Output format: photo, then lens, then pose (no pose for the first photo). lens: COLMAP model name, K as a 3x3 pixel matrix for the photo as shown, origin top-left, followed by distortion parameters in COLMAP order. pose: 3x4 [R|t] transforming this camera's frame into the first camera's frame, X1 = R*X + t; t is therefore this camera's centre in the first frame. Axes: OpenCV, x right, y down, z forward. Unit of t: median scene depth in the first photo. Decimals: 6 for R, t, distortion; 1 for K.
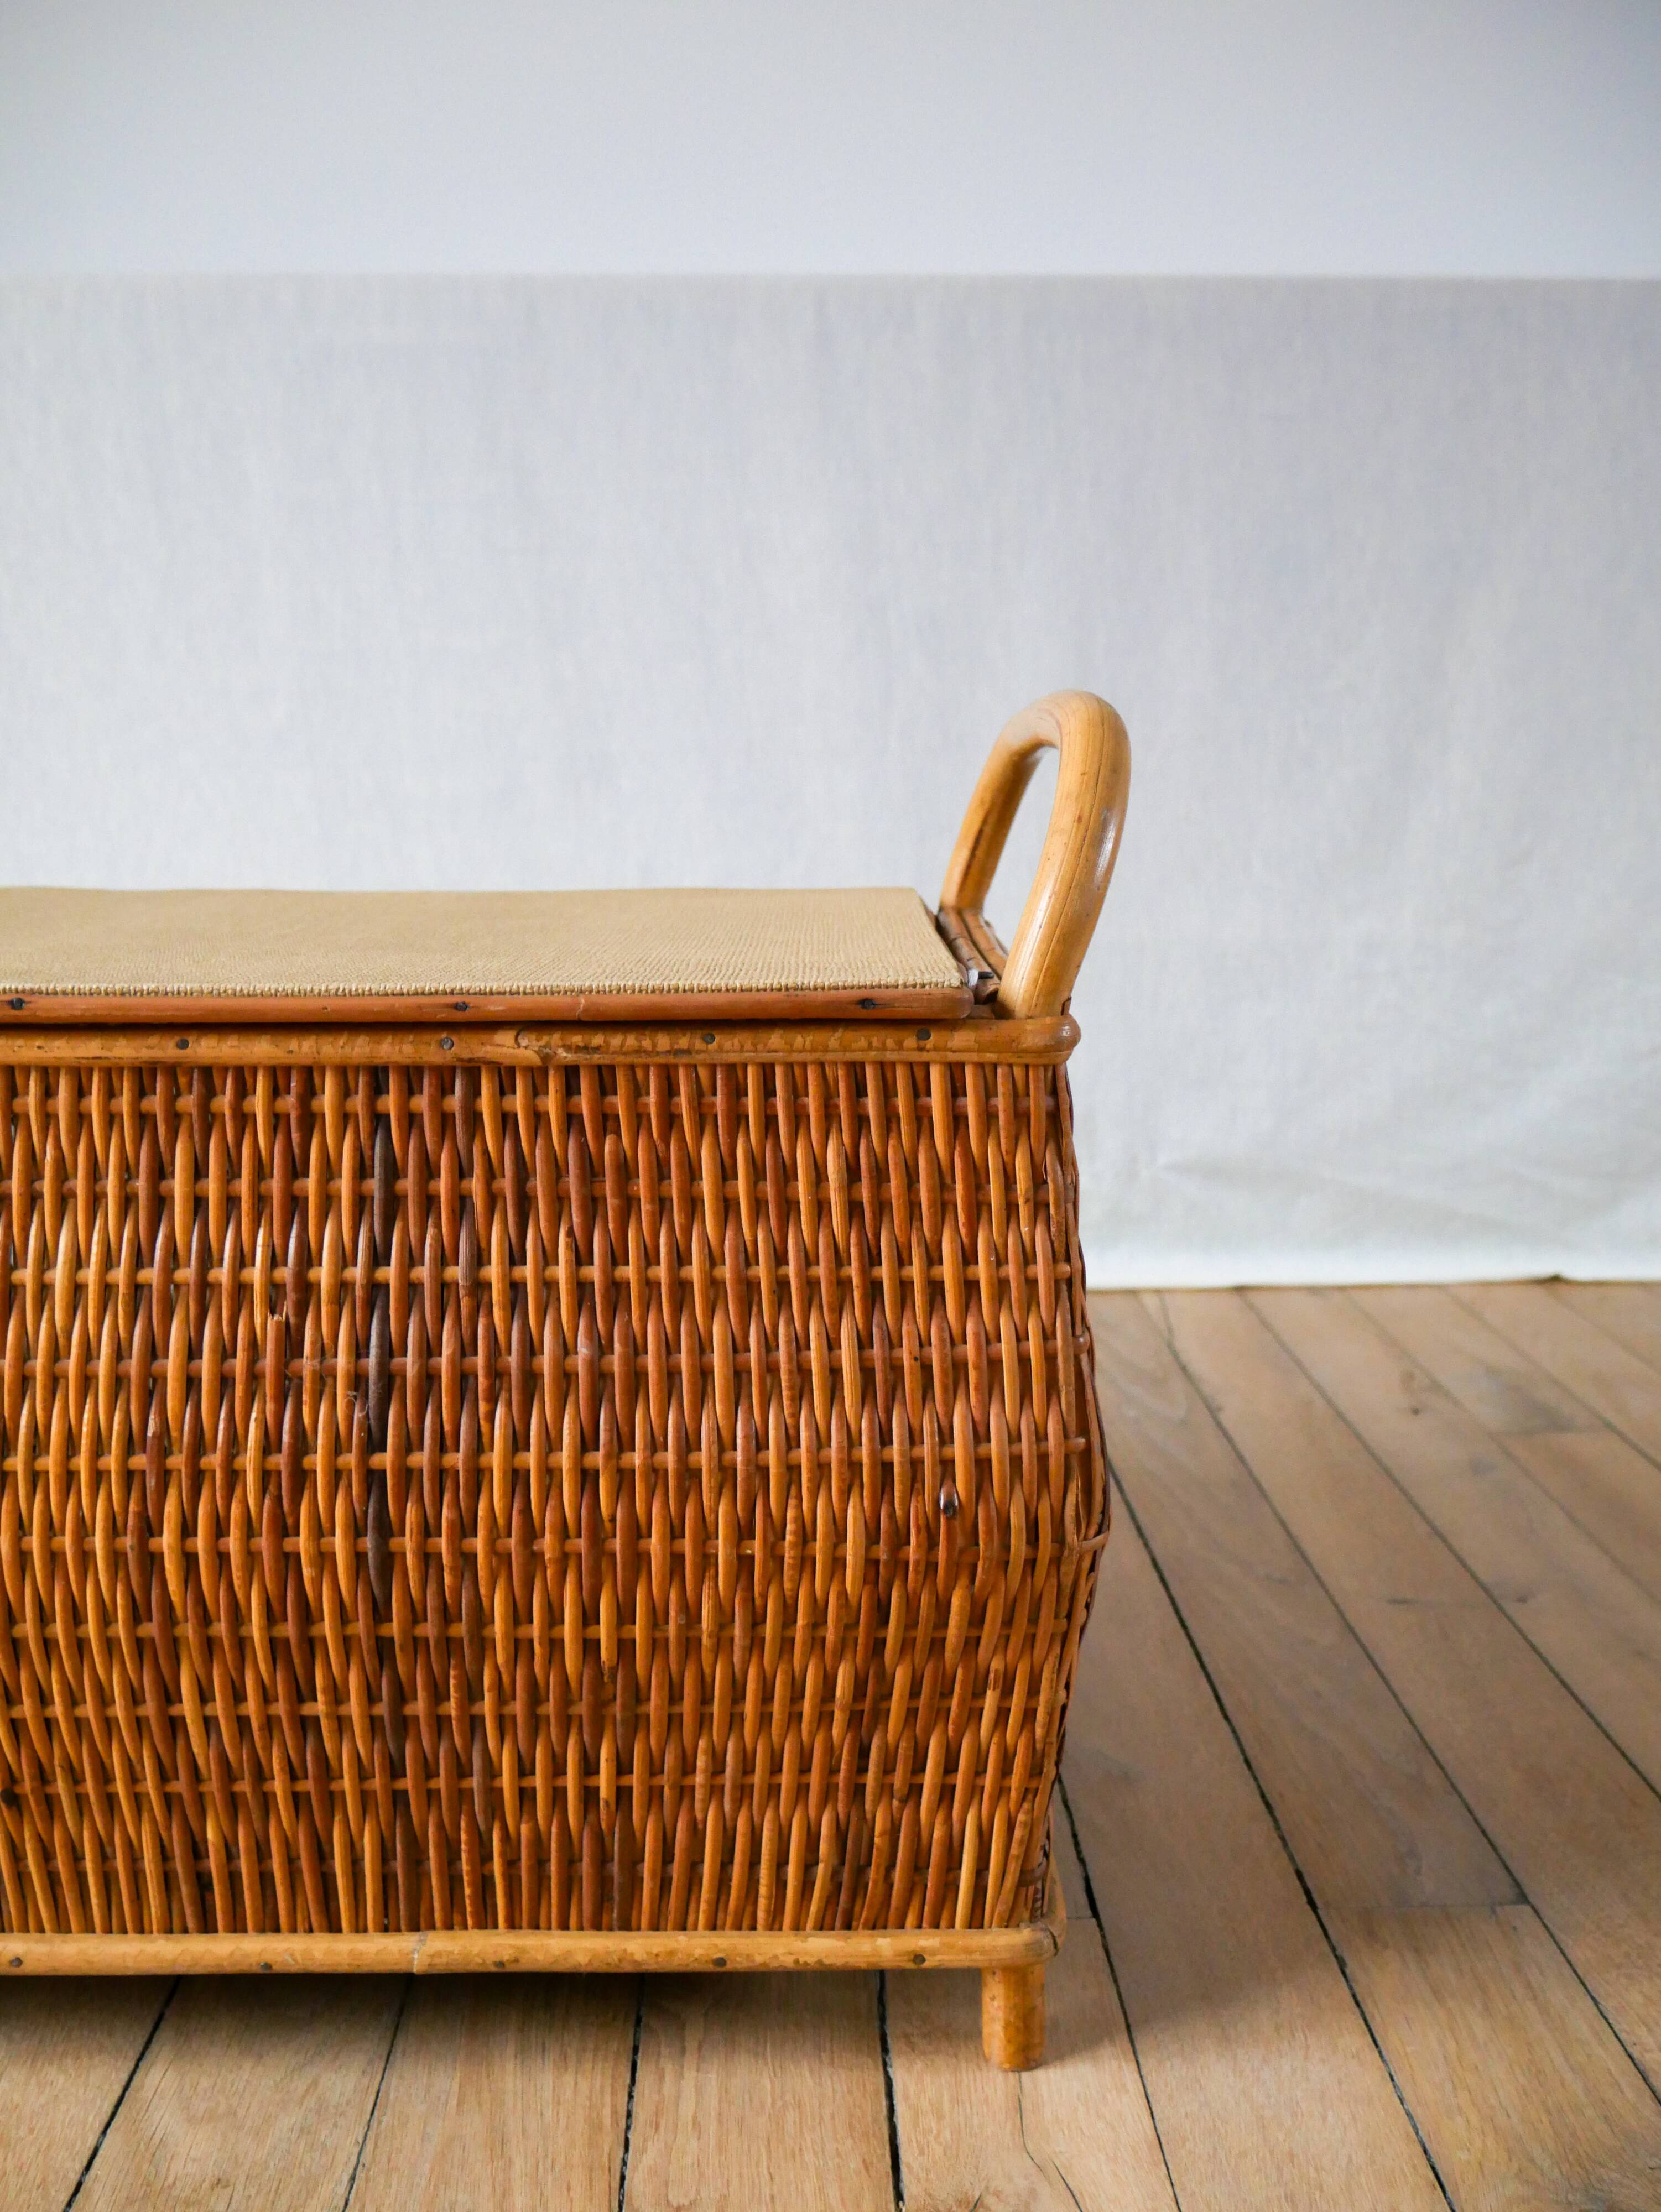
lens RADIAL K [[1950.7, 0, 841.0], [0, 1950.7, 1117.7], [0, 0, 1]] dist [-0.013065, 0.009442]
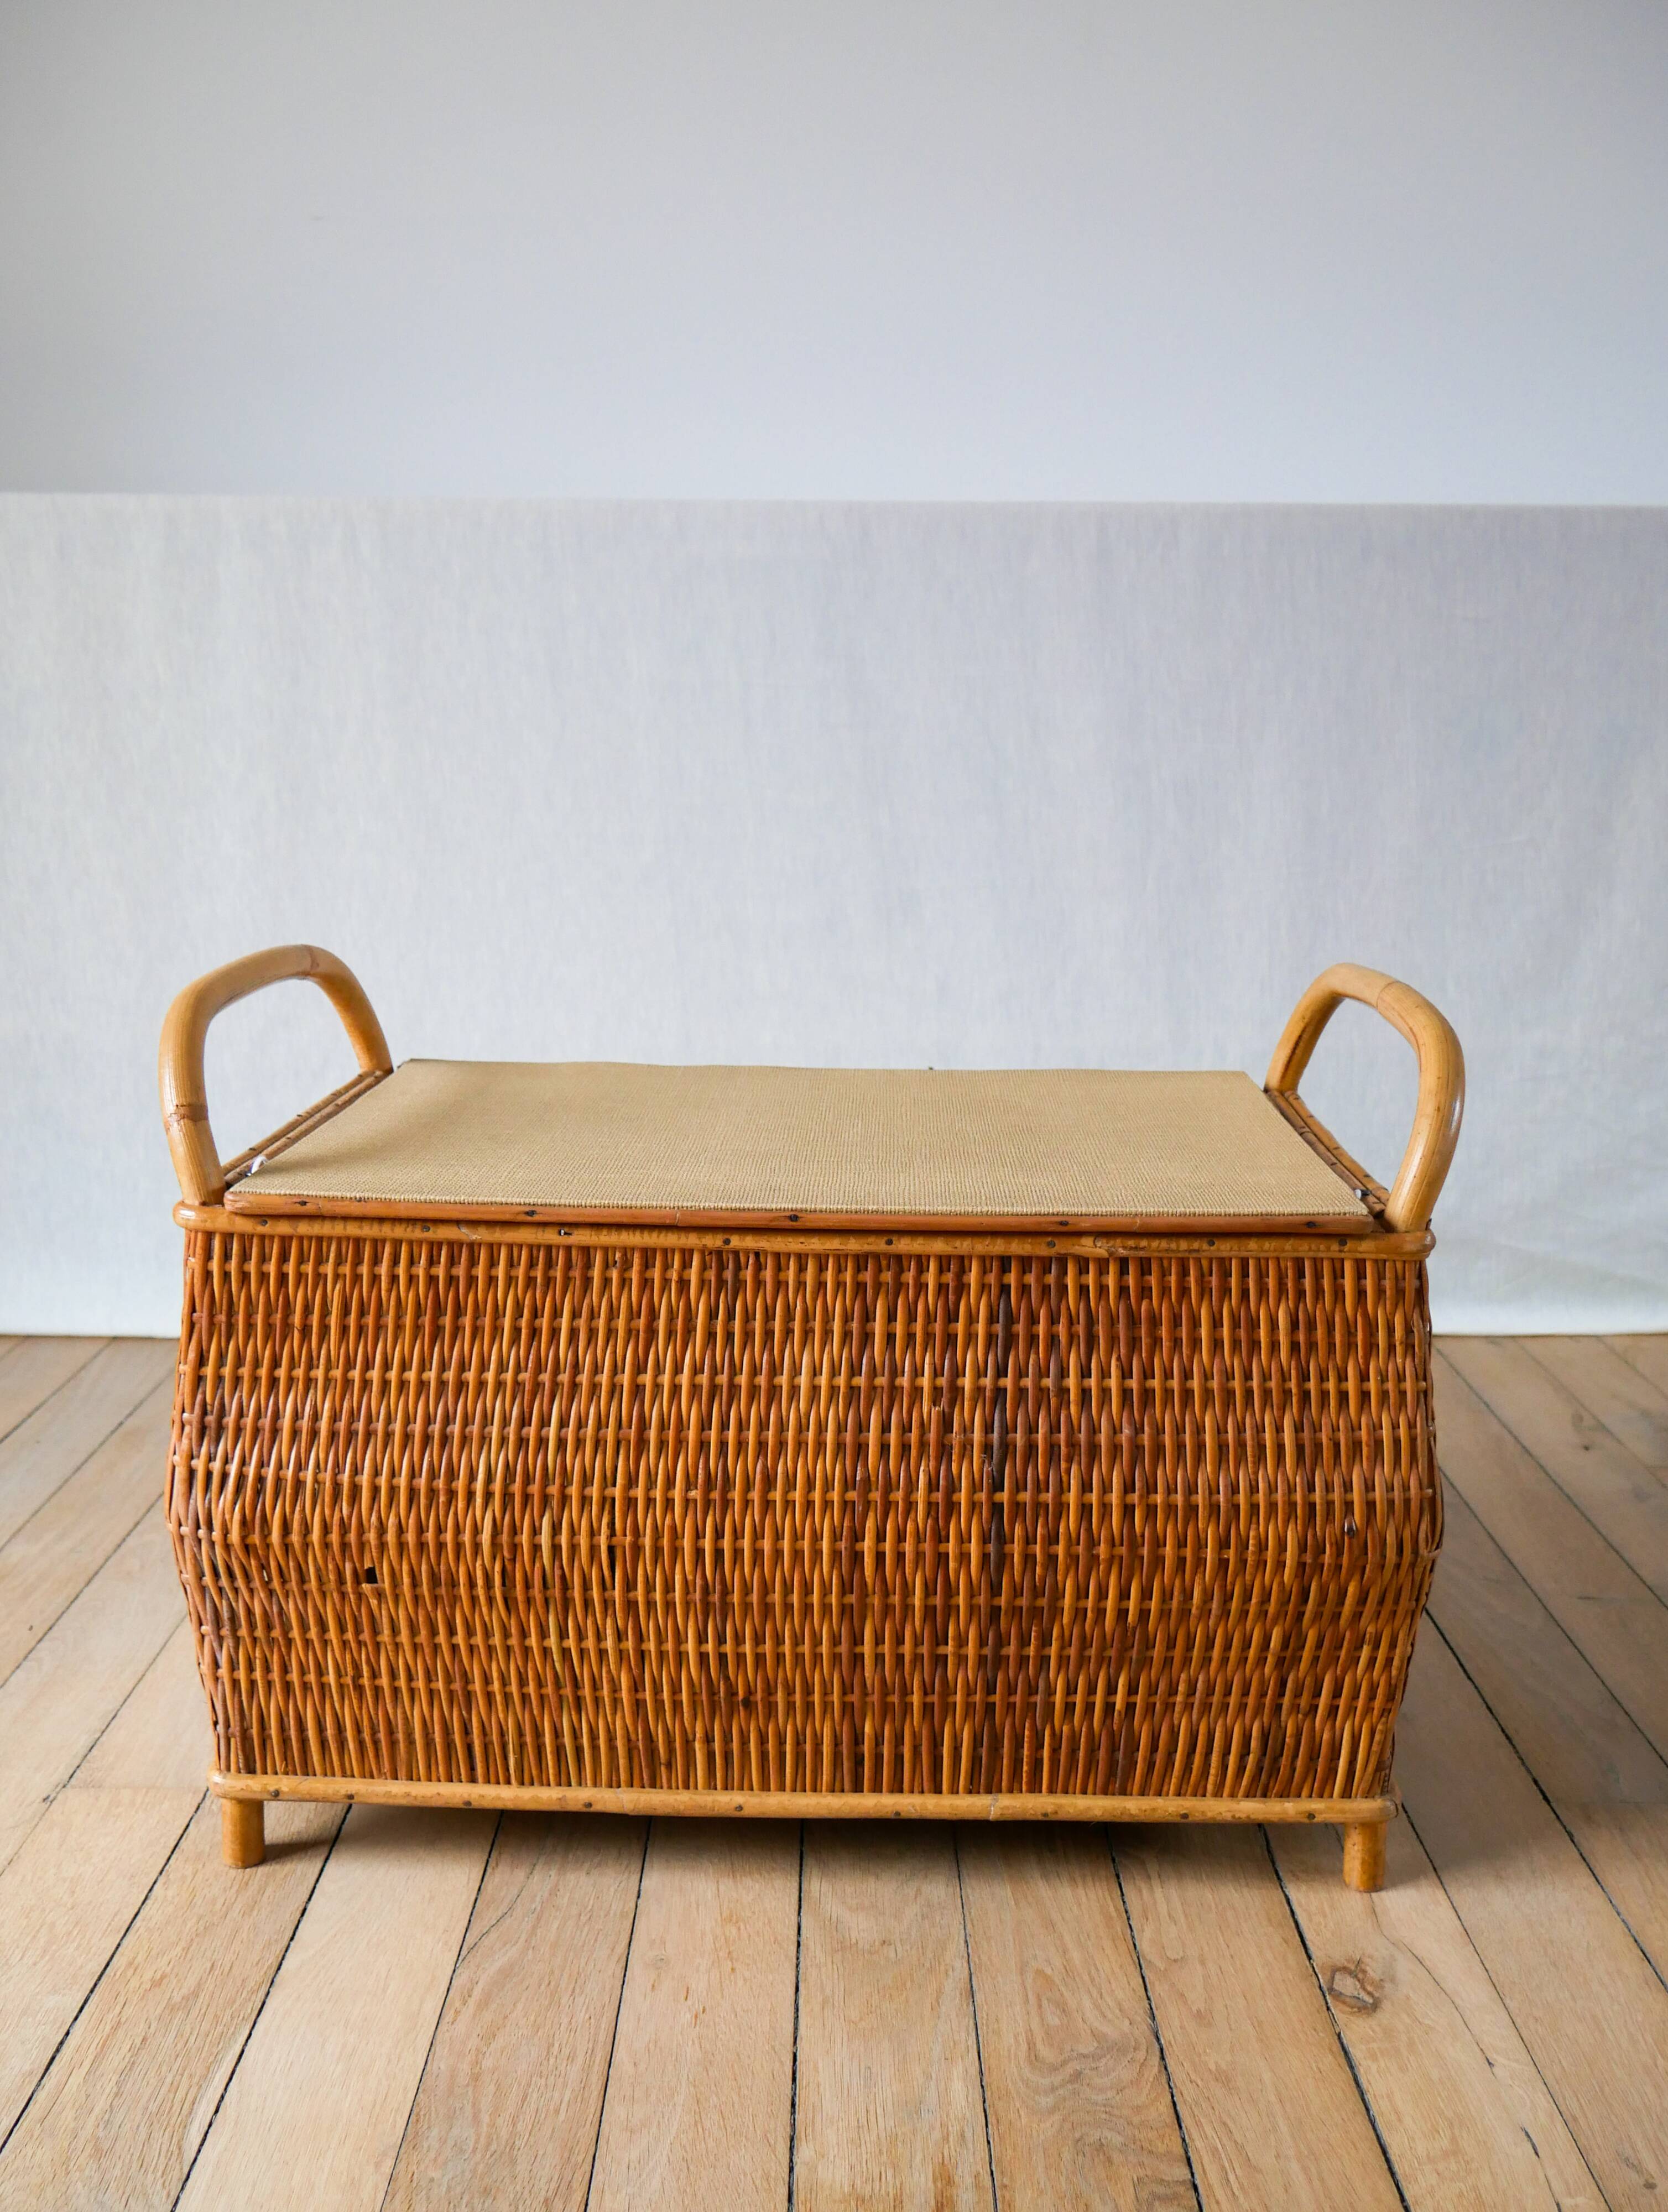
lens RADIAL K [[2080.1, 0, 859.5], [0, 2080.1, 1100.1], [0, 0, 1]] dist [-0.007308, -0.000460]
pose [[0.999773, 0.012591, -0.017179, -0.326777], [-0.012454, 0.999890, 0.008008, -0.167160], [0.017278, -0.007793, 0.999820, -0.731949]]
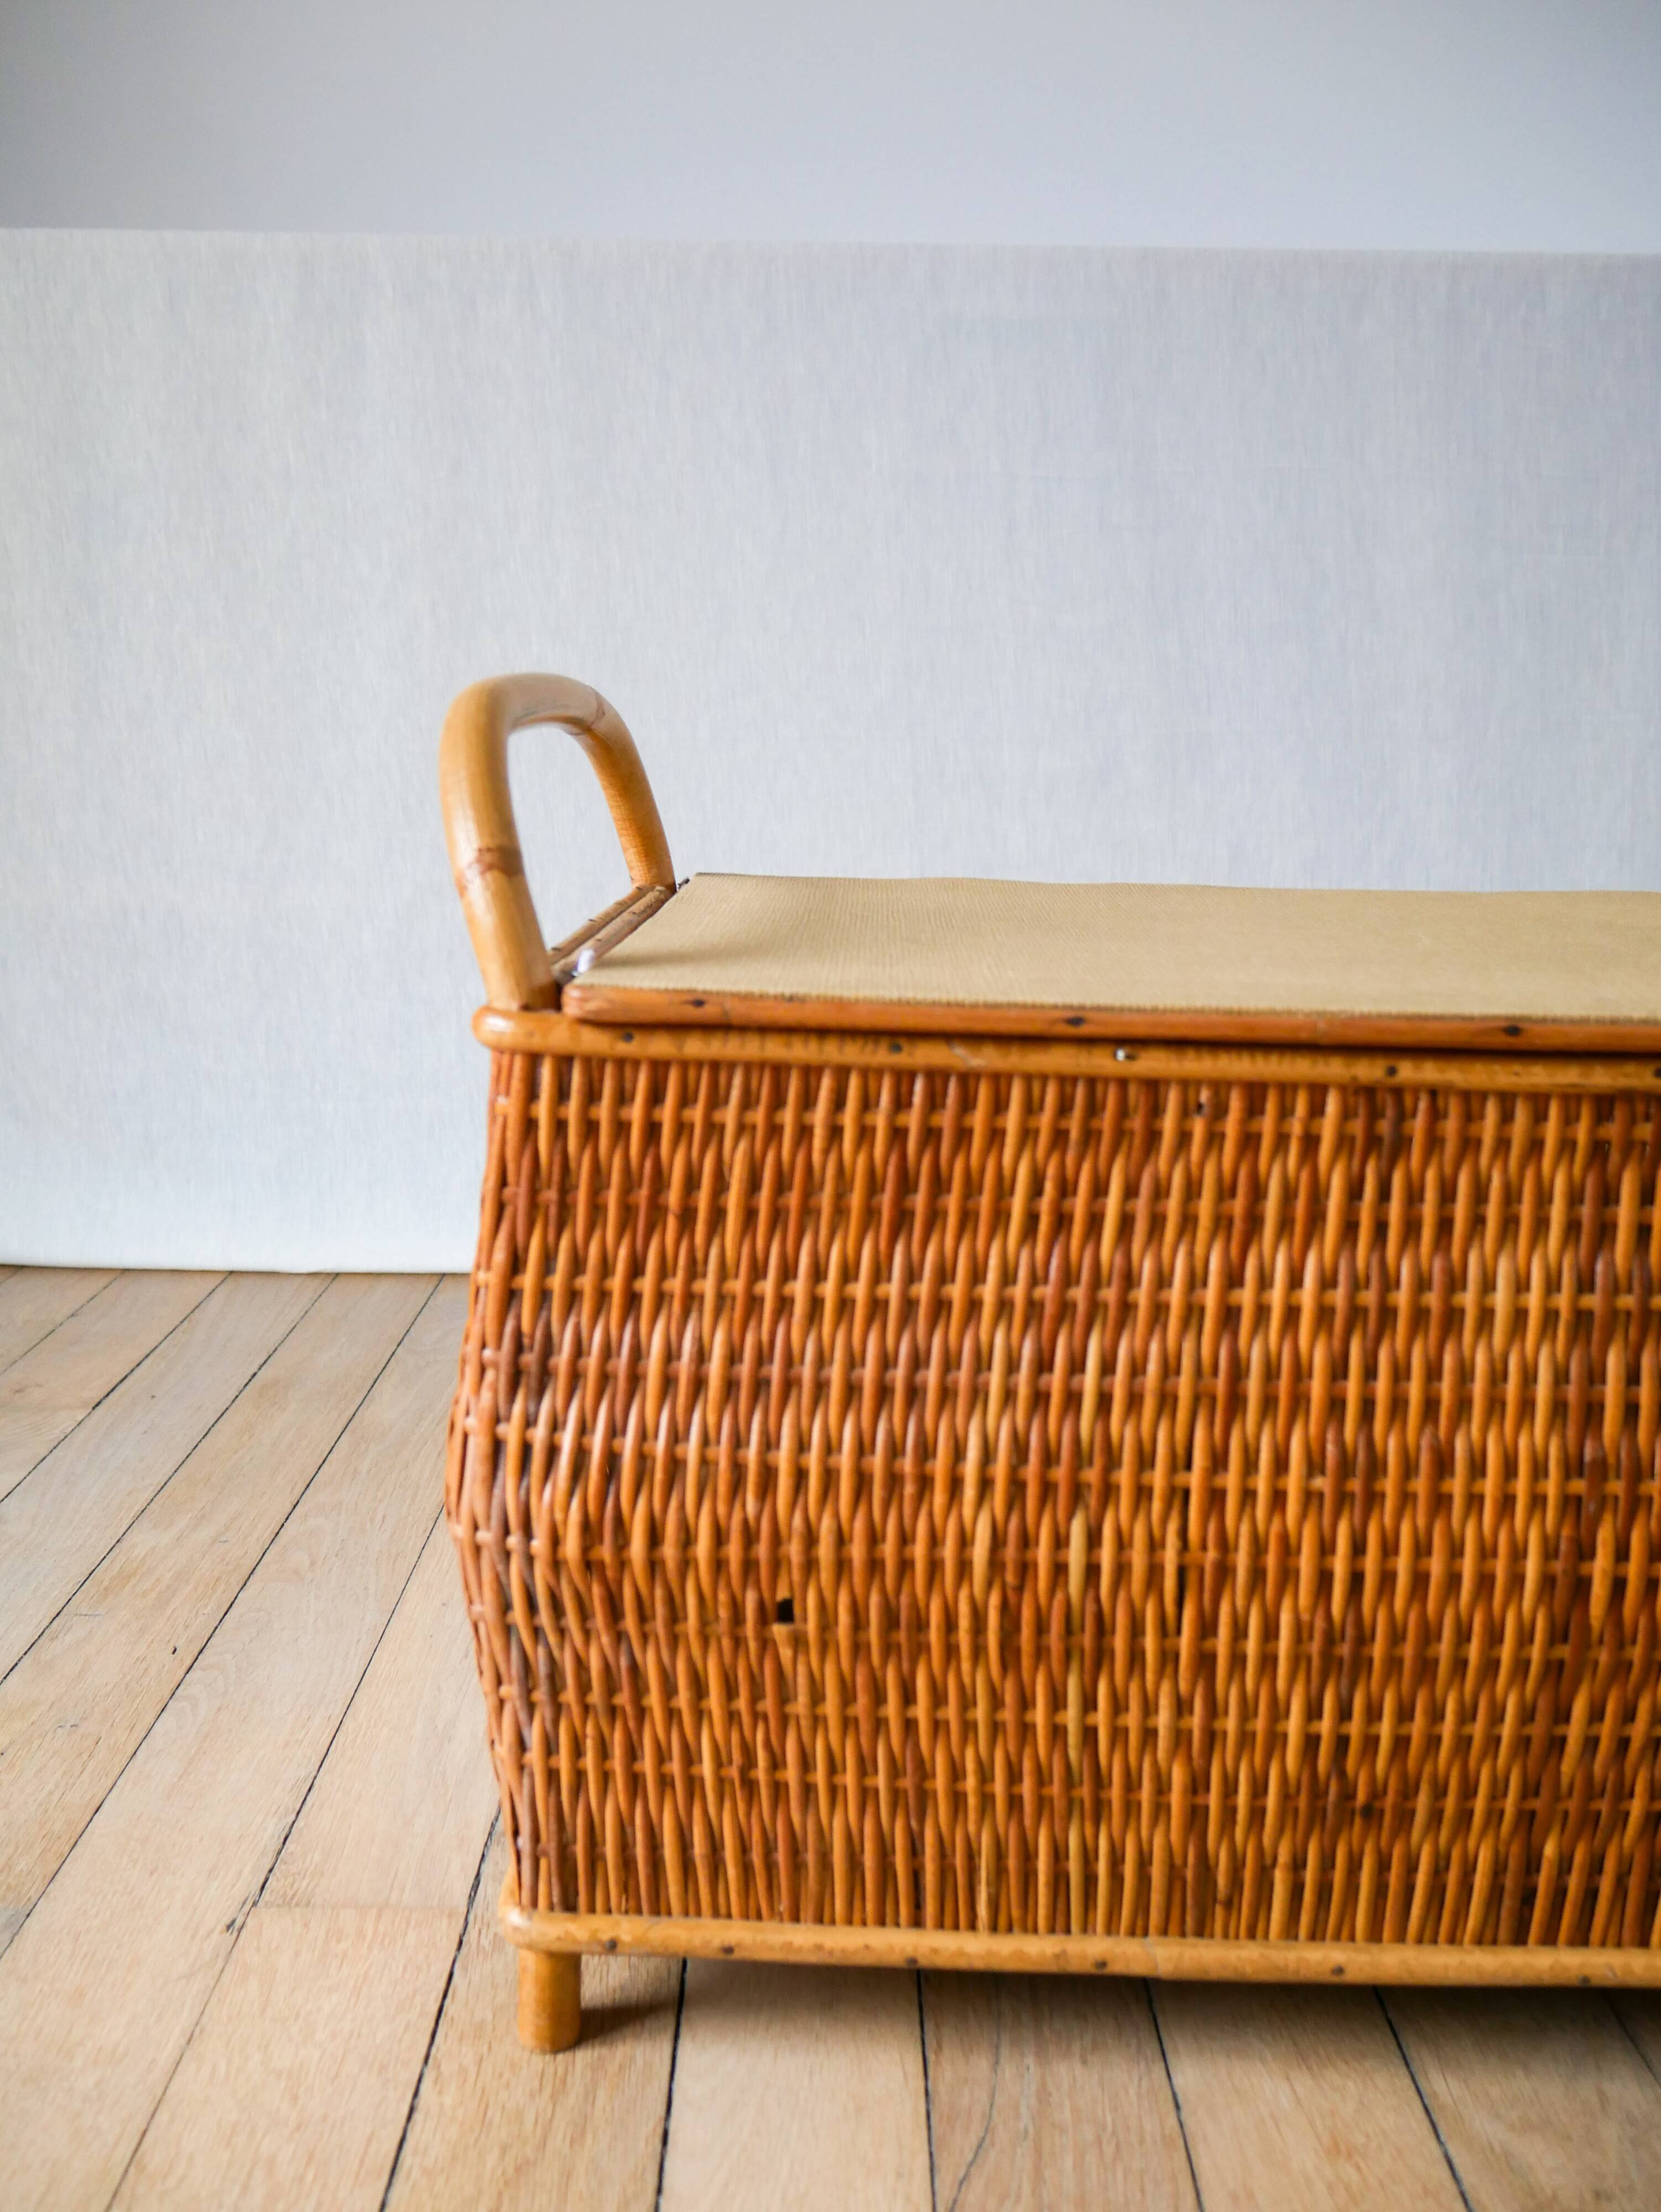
lens RADIAL K [[1950.7, 0, 841.0], [0, 1950.7, 1117.7], [0, 0, 1]] dist [-0.013065, 0.009442]
pose [[0.999744, 0.018337, -0.013221, -0.726788], [-0.017998, 0.999517, 0.025318, -0.031994], [0.013679, -0.025073, 0.999592, -0.003643]]
